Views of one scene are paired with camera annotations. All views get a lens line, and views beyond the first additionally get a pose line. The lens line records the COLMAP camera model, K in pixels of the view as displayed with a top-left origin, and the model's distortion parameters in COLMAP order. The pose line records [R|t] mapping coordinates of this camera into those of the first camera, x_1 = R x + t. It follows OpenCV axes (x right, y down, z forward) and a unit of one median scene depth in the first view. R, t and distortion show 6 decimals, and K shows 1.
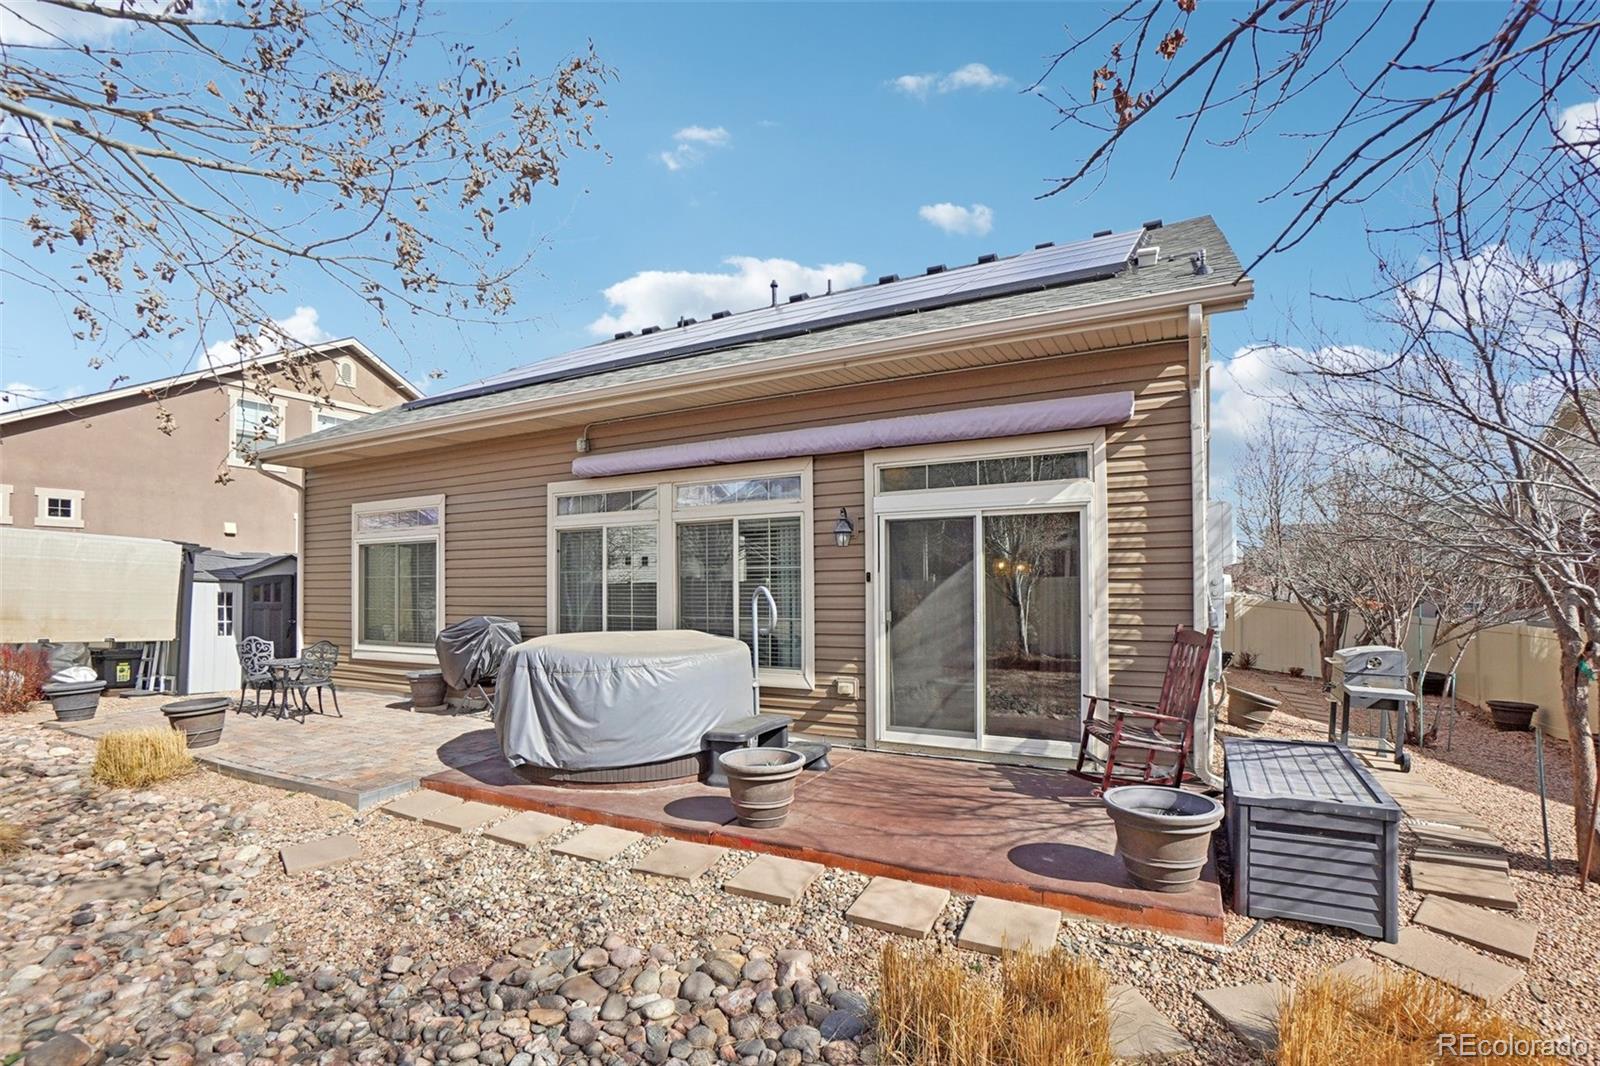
lens RADIAL K [[743.3, 0, 835.1], [0, 743.3, 562.5], [0, 0, 1]] dist [-0.047373, 0.006285]
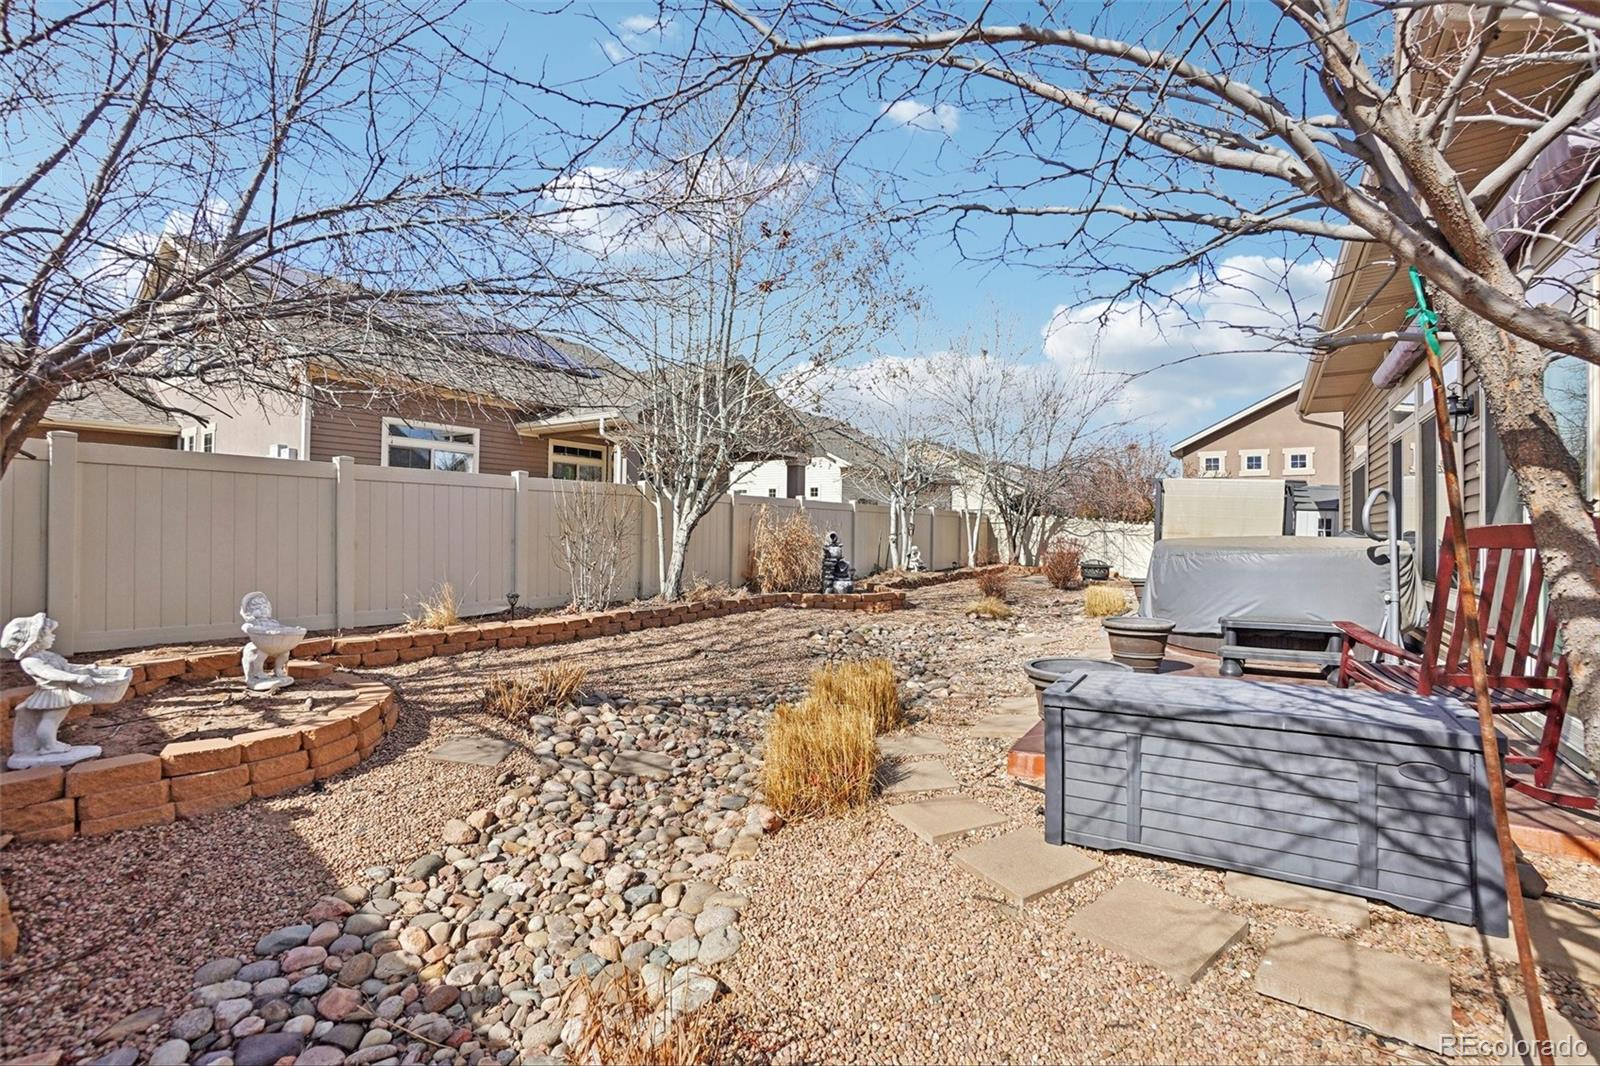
lens RADIAL K [[743.3, 0, 803.9], [0, 743.3, 529.1], [0, 0, 1]] dist [-0.047373, 0.006285]
pose [[-0.084653, 0.002809, -0.996407, 0.862518], [0.029602, 0.999562, 0.000302, 0.057552], [0.995971, -0.029470, -0.084699, 0.362647]]
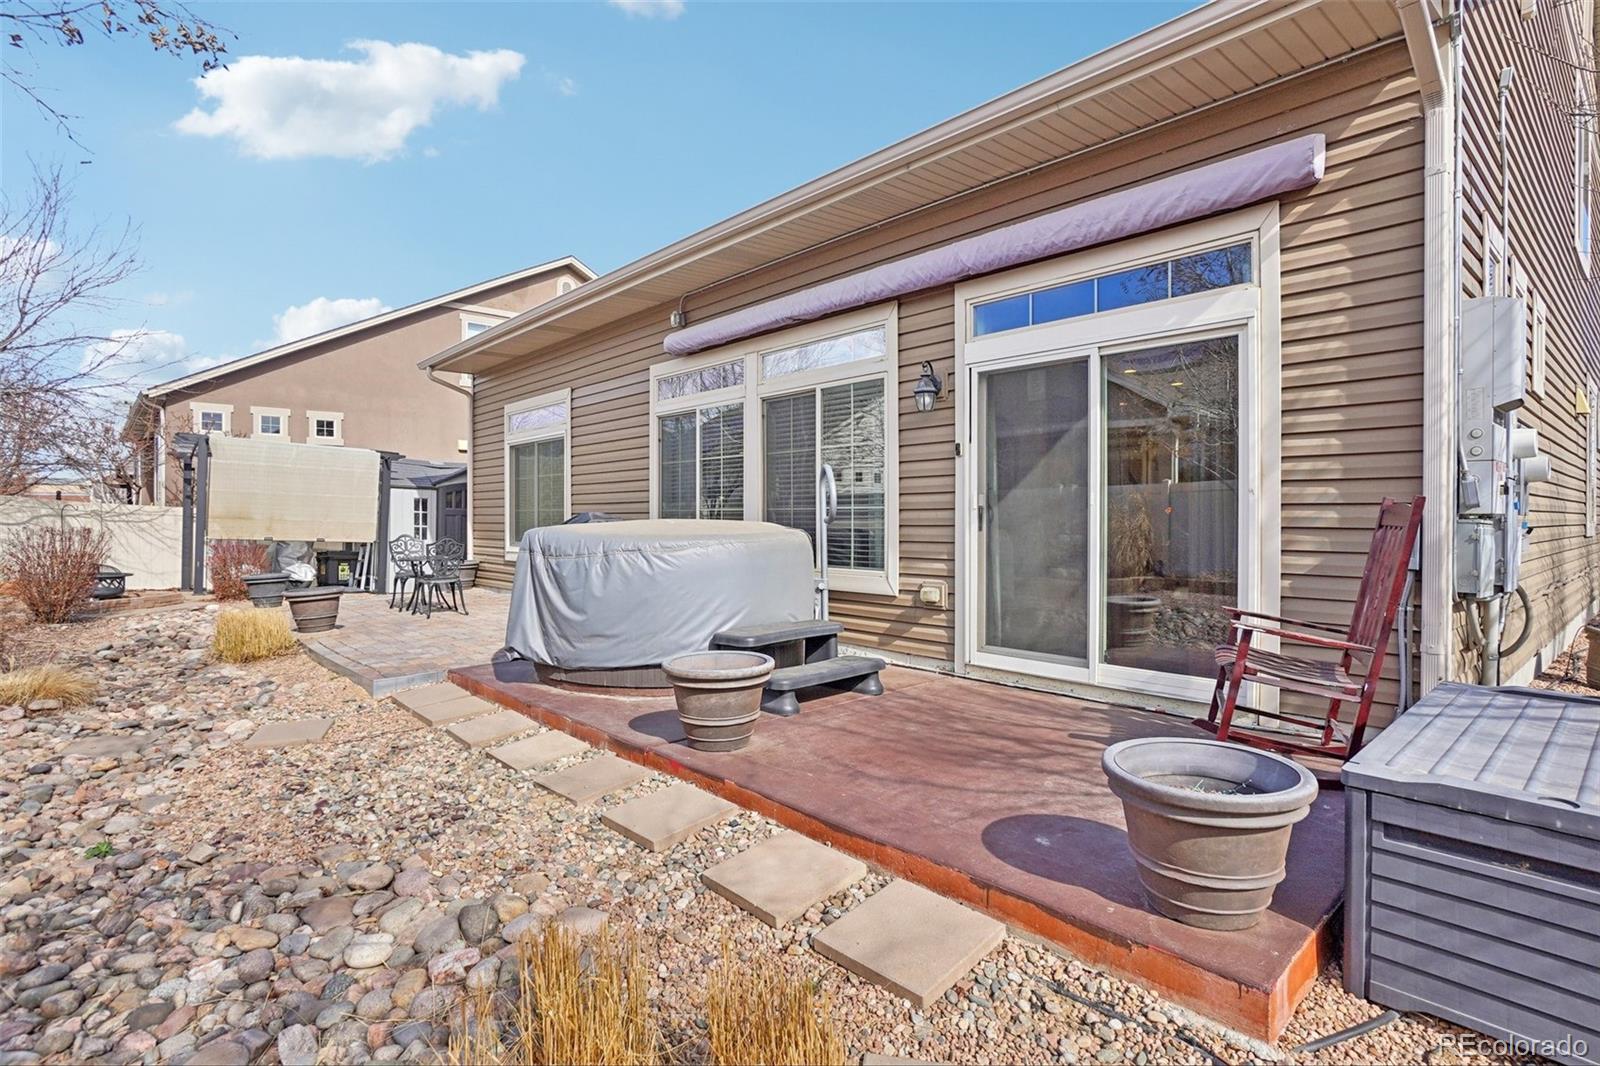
lens RADIAL K [[817.2, 0, 825.3], [0, 817.2, 509.4], [0, 0, 1]] dist [-0.041649, 0.018337]
pose [[0.938068, -0.001112, -0.346448, 0.207167], [0.011434, 0.999549, 0.027751, 0.056243], [0.346262, -0.029994, 0.937658, 0.167808]]
